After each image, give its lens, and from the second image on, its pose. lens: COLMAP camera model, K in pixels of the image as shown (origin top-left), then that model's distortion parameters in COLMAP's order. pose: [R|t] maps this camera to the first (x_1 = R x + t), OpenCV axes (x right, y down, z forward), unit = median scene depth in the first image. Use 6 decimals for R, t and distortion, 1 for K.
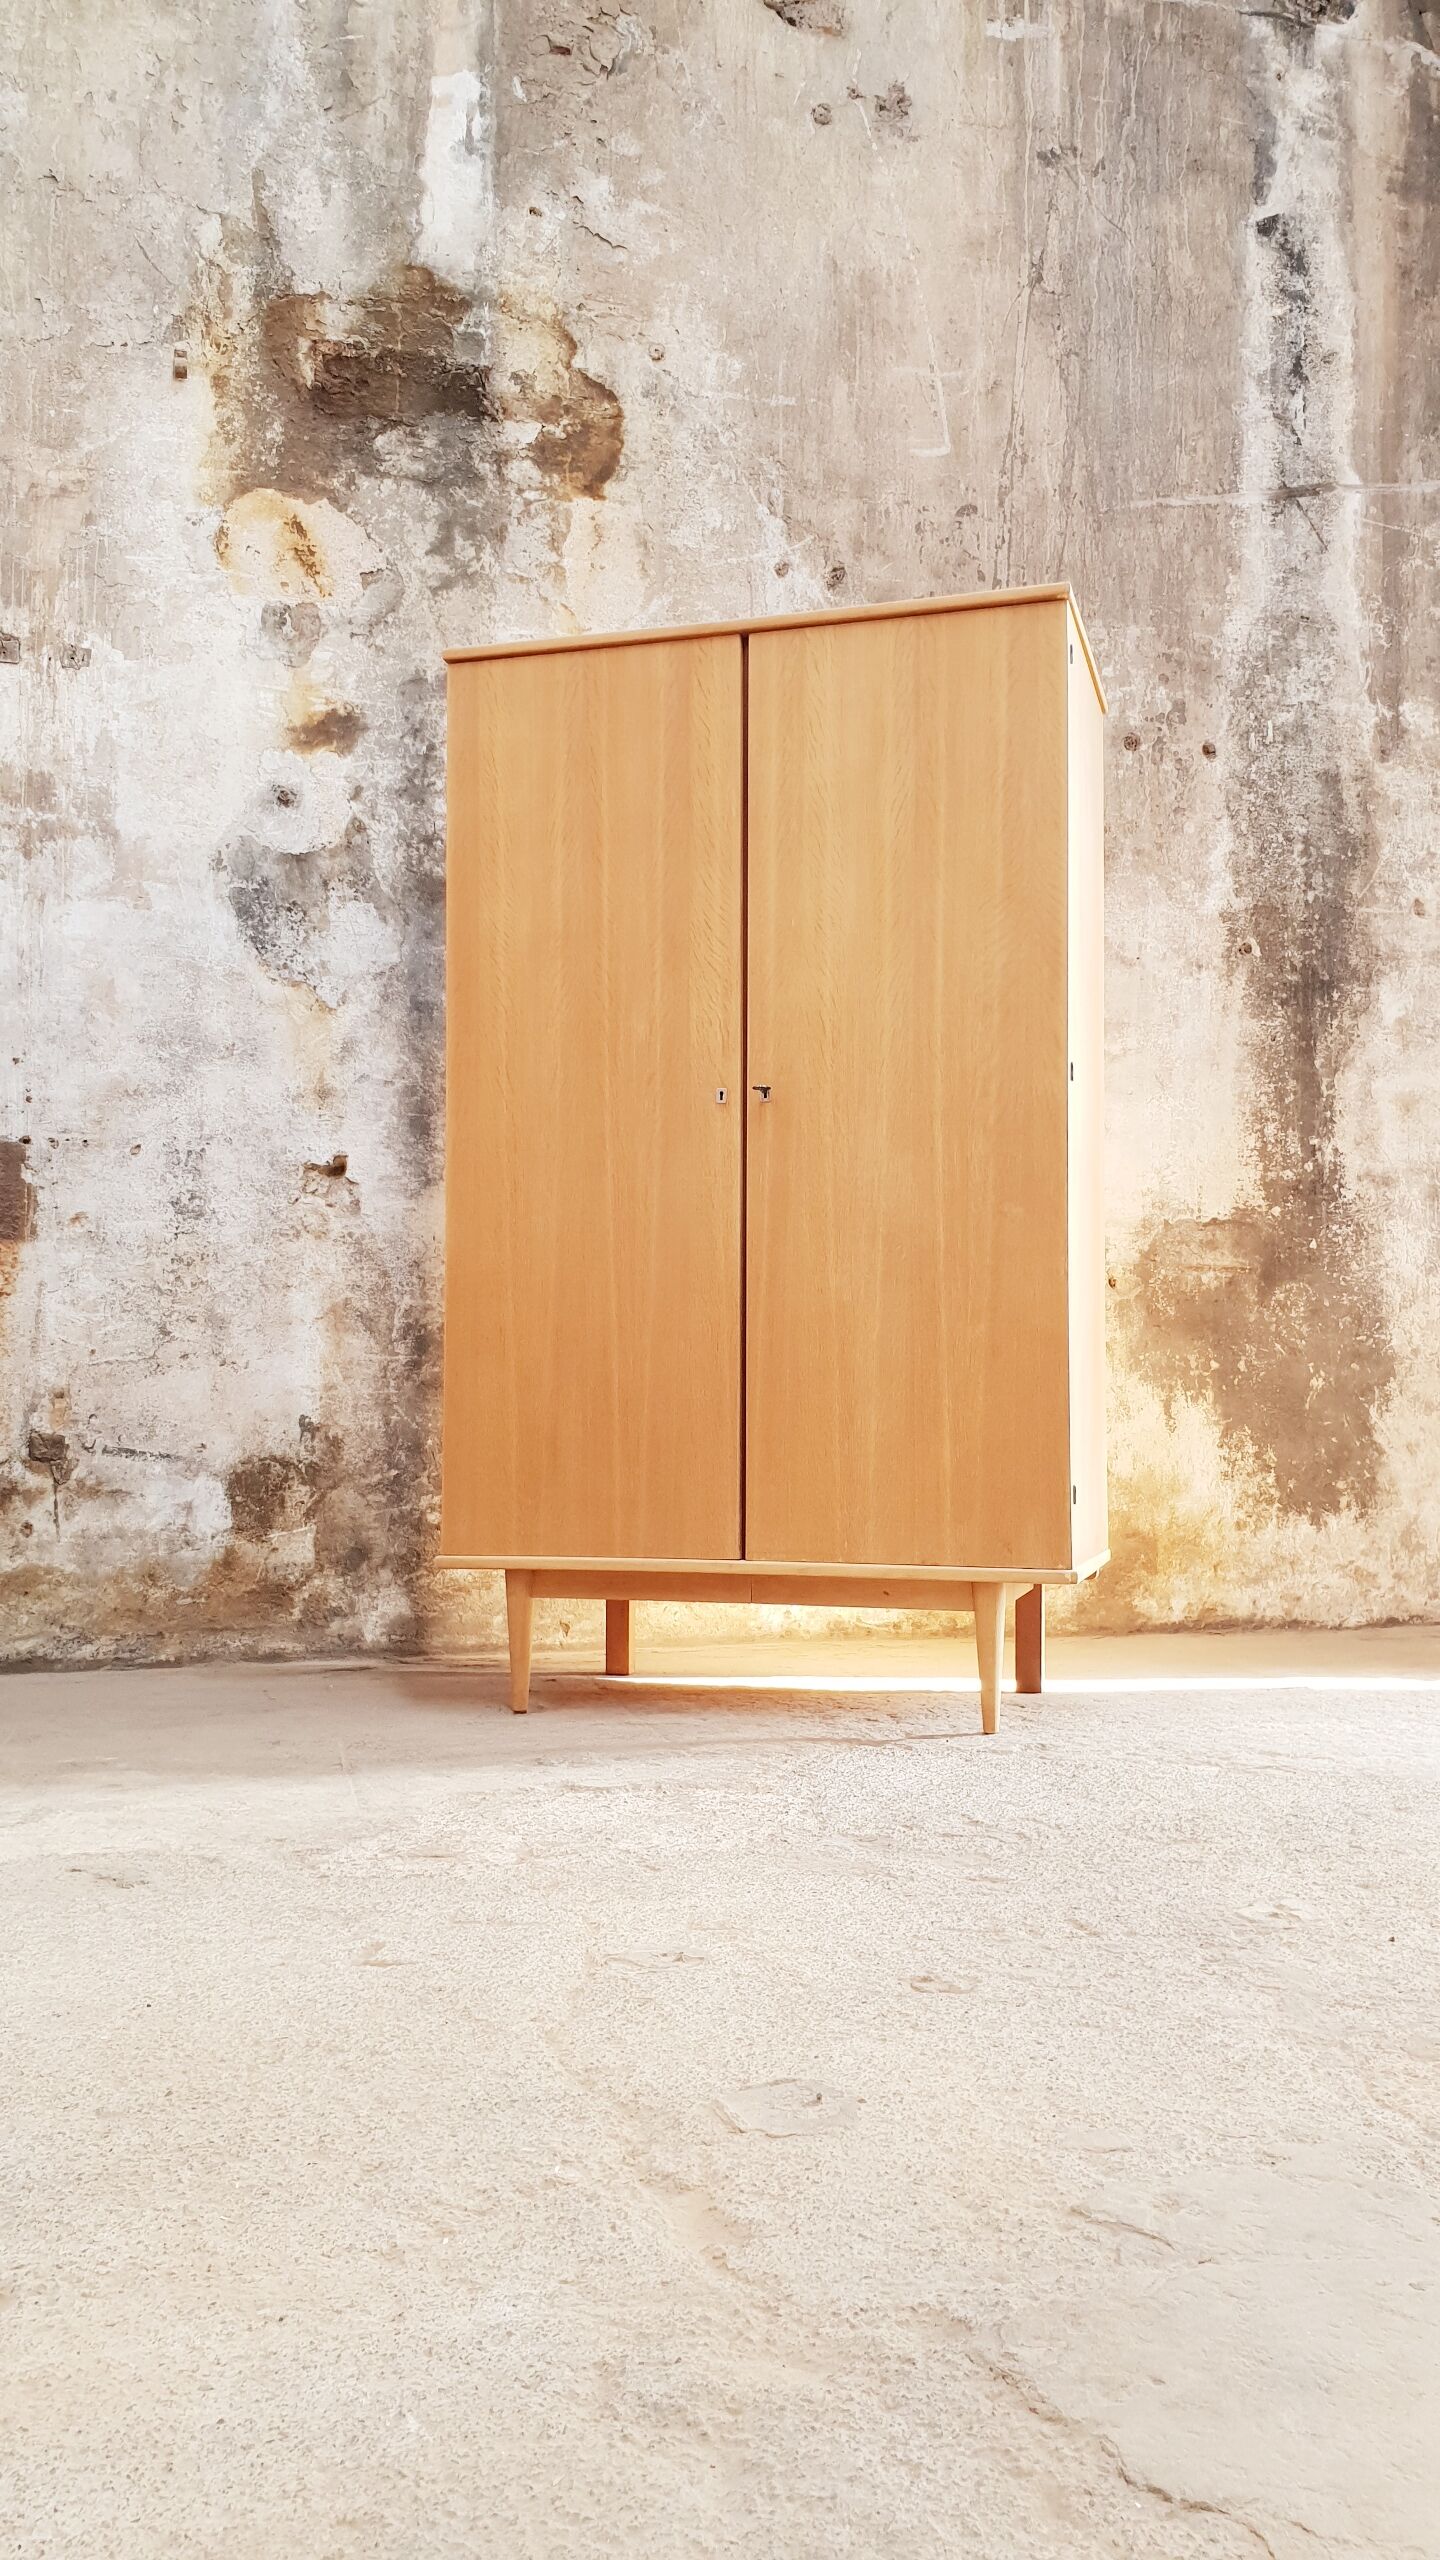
lens RADIAL K [[2009.7, 0, 759.5], [0, 2009.7, 1276.4], [0, 0, 1]] dist [-0.029641, 0.076184]
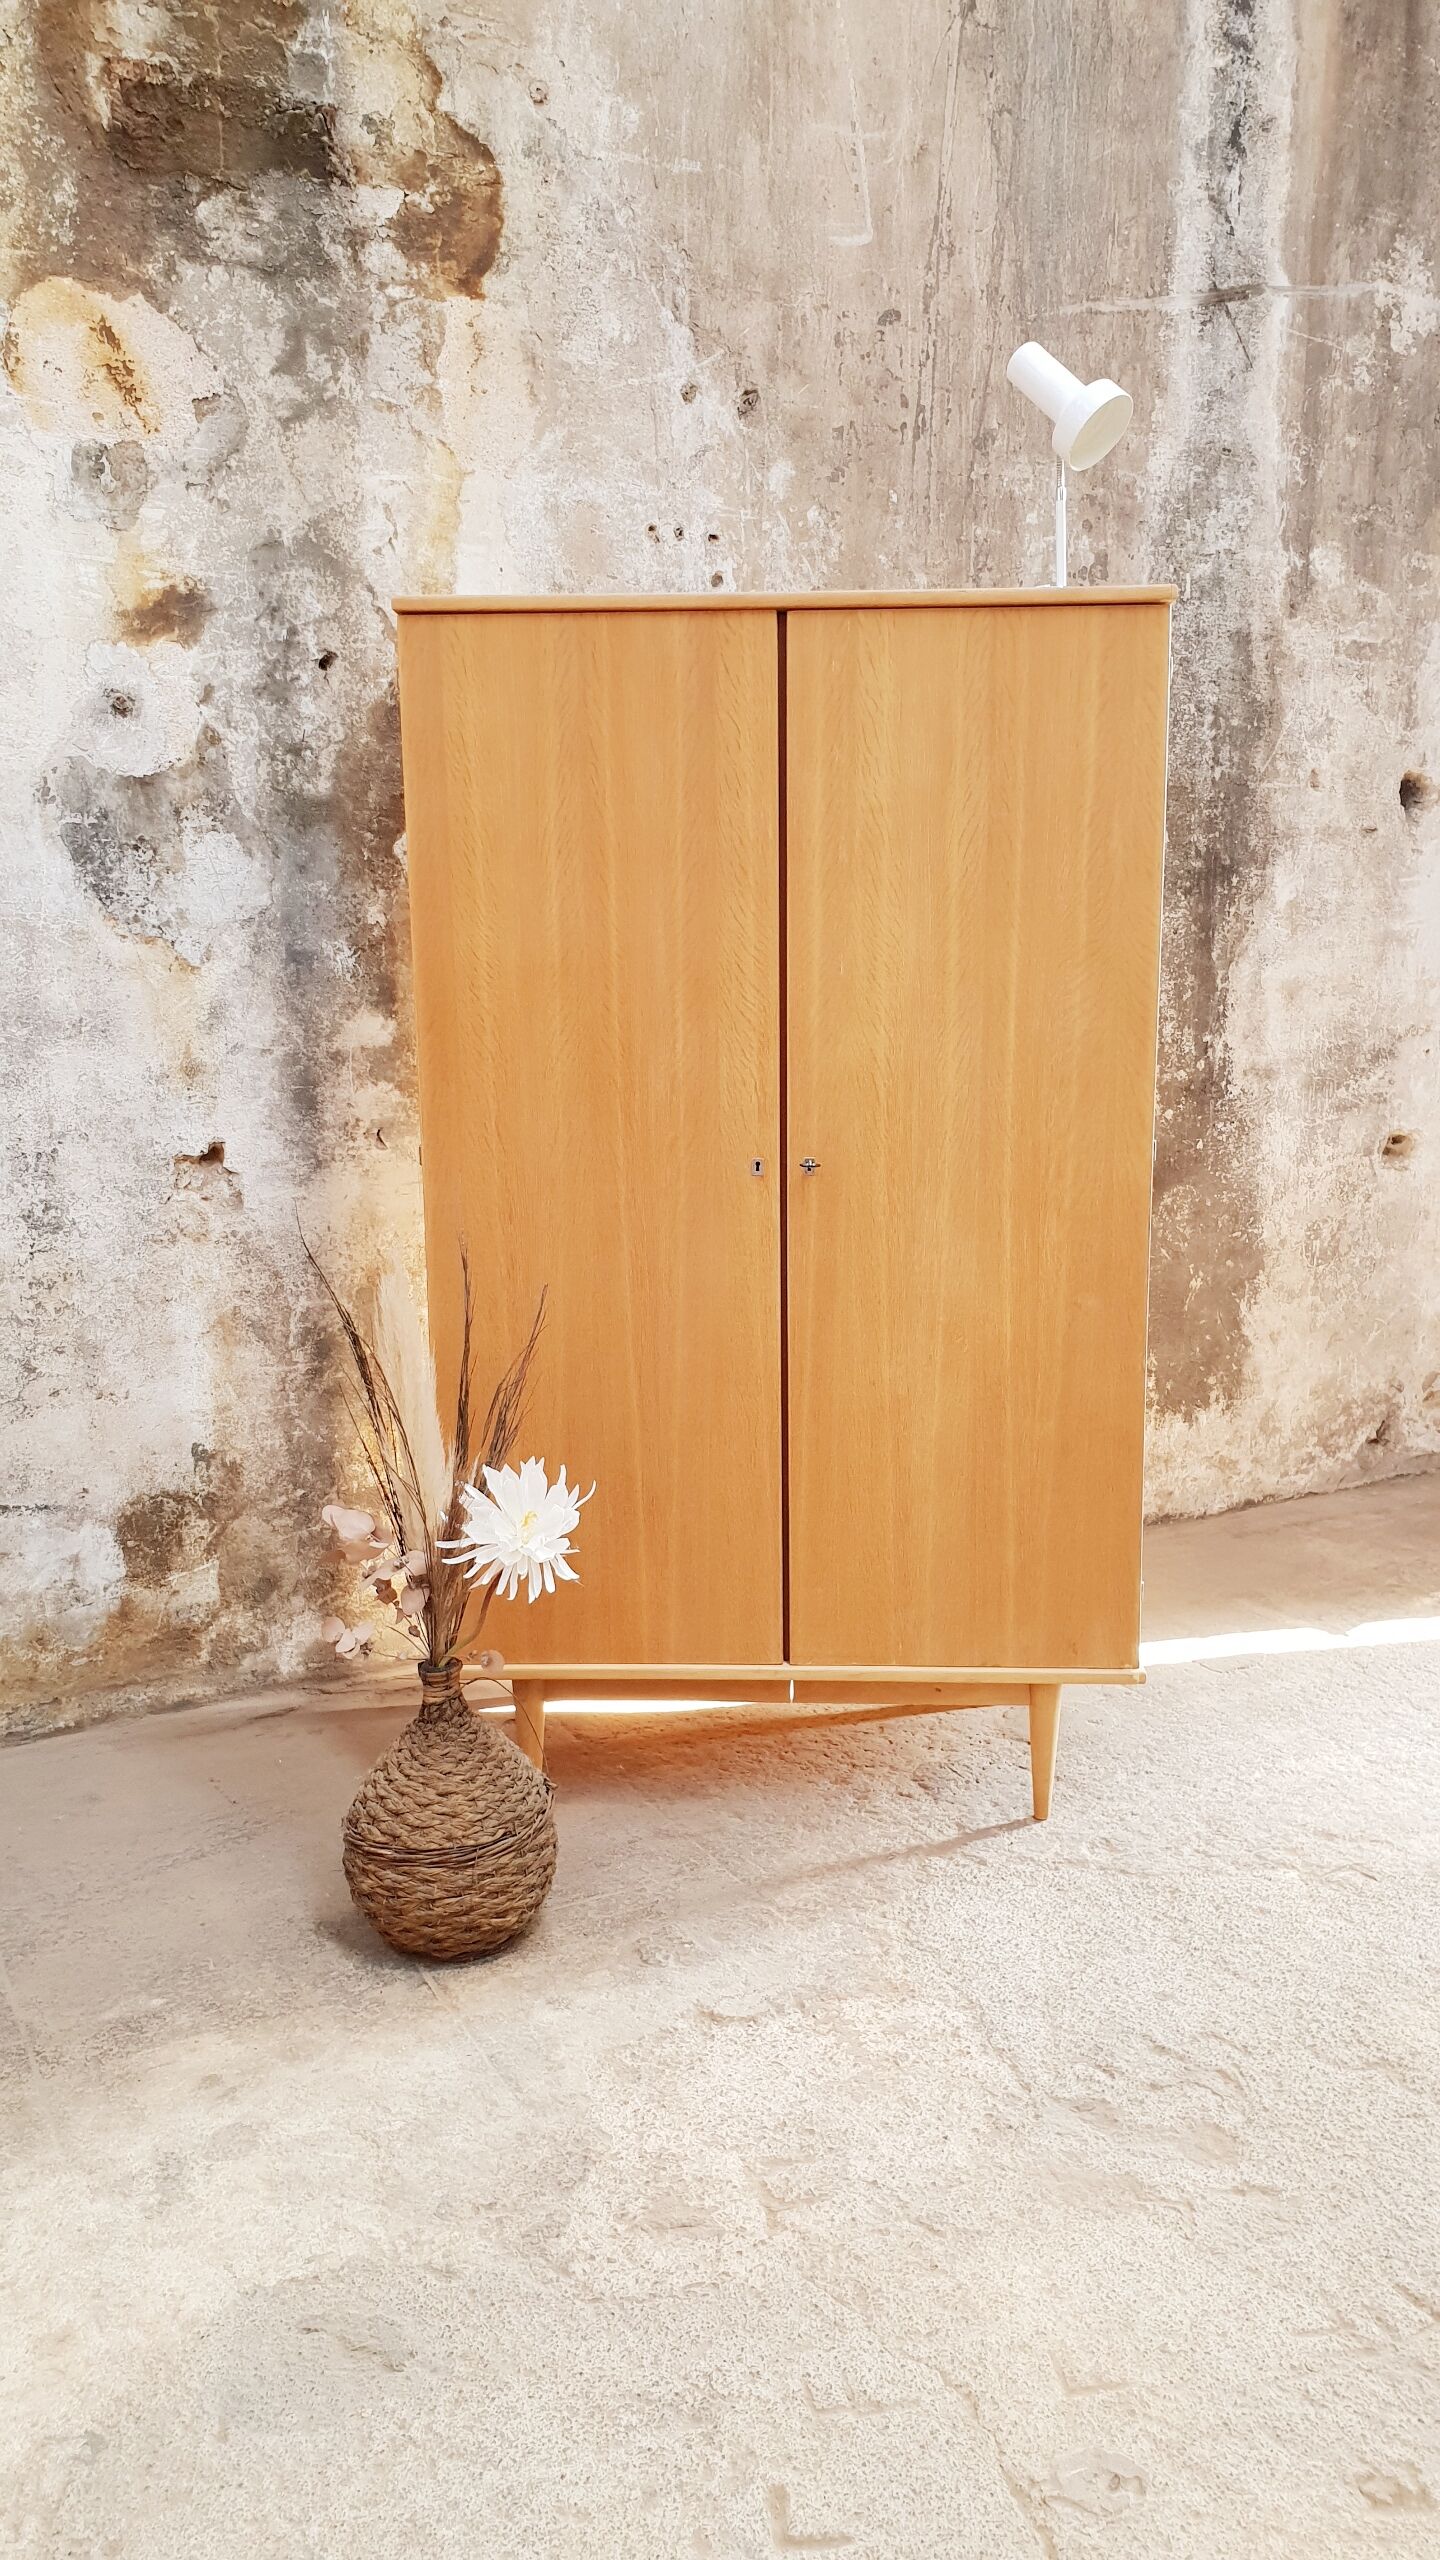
lens RADIAL K [[2026.8, 0, 739.0], [0, 2026.8, 1288.1], [0, 0, 1]] dist [-0.028213, 0.073726]
pose [[0.972301, -0.050990, 0.228103, -0.179029], [-0.005397, 0.970755, 0.240011, -0.193131], [-0.233671, -0.234594, 0.943591, 0.114317]]
